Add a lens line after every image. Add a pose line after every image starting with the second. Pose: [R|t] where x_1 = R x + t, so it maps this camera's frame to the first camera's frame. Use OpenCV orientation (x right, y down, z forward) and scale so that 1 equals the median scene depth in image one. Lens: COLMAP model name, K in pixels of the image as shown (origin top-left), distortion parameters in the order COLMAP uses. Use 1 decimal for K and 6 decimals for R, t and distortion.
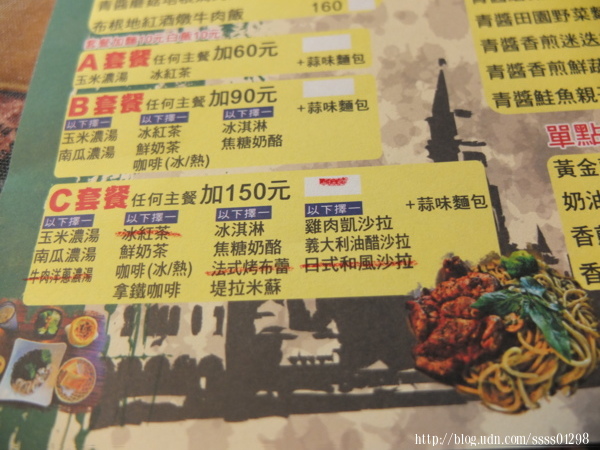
lens RADIAL K [[449.1, 0, 300.0], [0, 449.1, 225.0], [0, 0, 1]] dist [-0.059057, 0.005995]
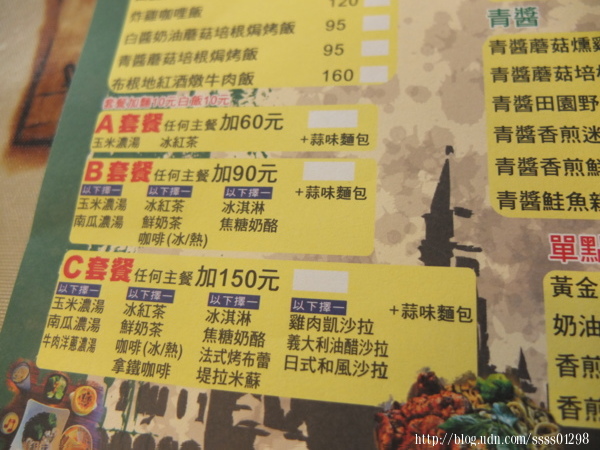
lens RADIAL K [[449.1, 0, 300.0], [0, 449.1, 225.0], [0, 0, 1]] dist [-0.059057, 0.005995]
pose [[0.991206, 0.065980, -0.114706, 0.136103], [-0.056243, 0.994694, 0.086145, -0.301239], [0.119781, -0.078936, 0.989657, -0.000179]]
